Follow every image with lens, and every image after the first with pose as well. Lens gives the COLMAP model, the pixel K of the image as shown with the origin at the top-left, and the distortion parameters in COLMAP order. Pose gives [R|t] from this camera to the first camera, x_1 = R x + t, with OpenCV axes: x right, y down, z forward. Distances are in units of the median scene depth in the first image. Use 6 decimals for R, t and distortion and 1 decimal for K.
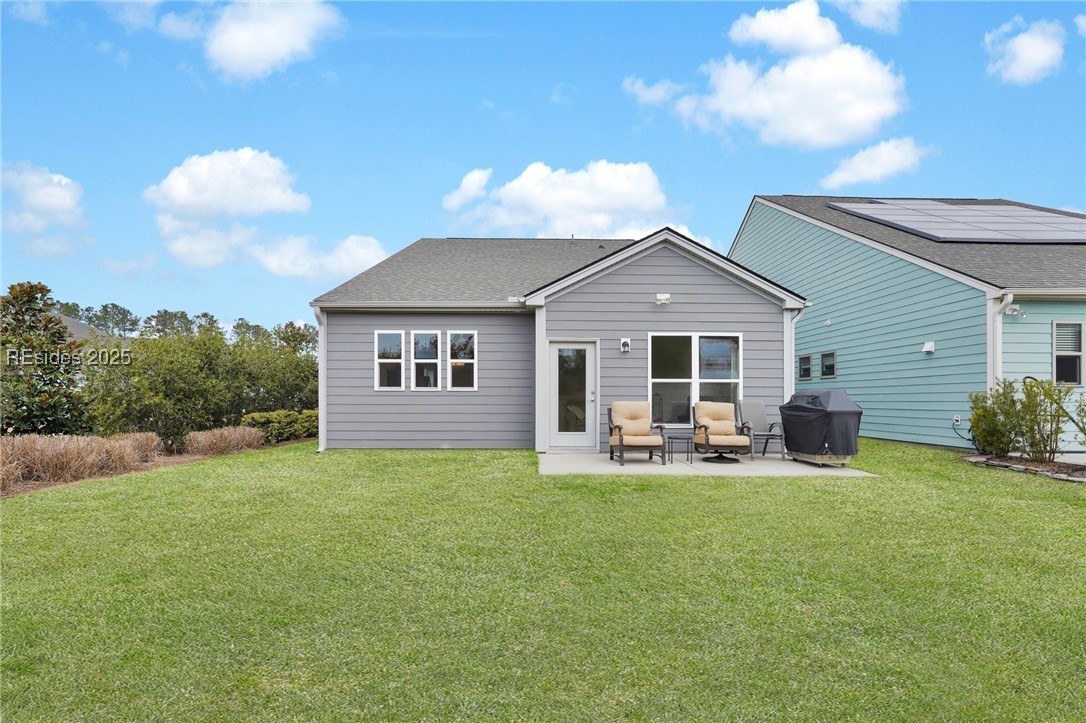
lens RADIAL K [[485.6, 0, 543.1], [0, 485.6, 385.3], [0, 0, 1]] dist [-0.000308, -0.000033]
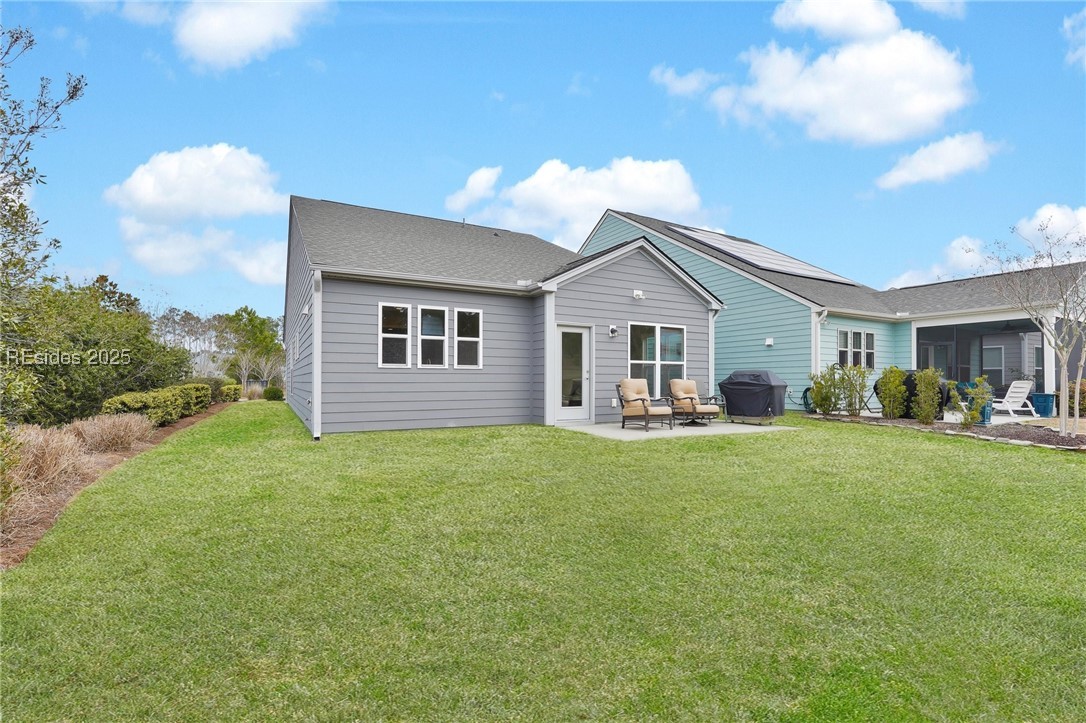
lens RADIAL K [[479.6, 0, 543.0], [0, 479.6, 361.5], [0, 0, 1]] dist [-0.001332, 0.000051]
pose [[0.883273, 0.017017, 0.468550, -0.516644], [-0.012823, 0.999844, -0.012139, 0.006852], [-0.468683, 0.004714, 0.883354, 0.055379]]
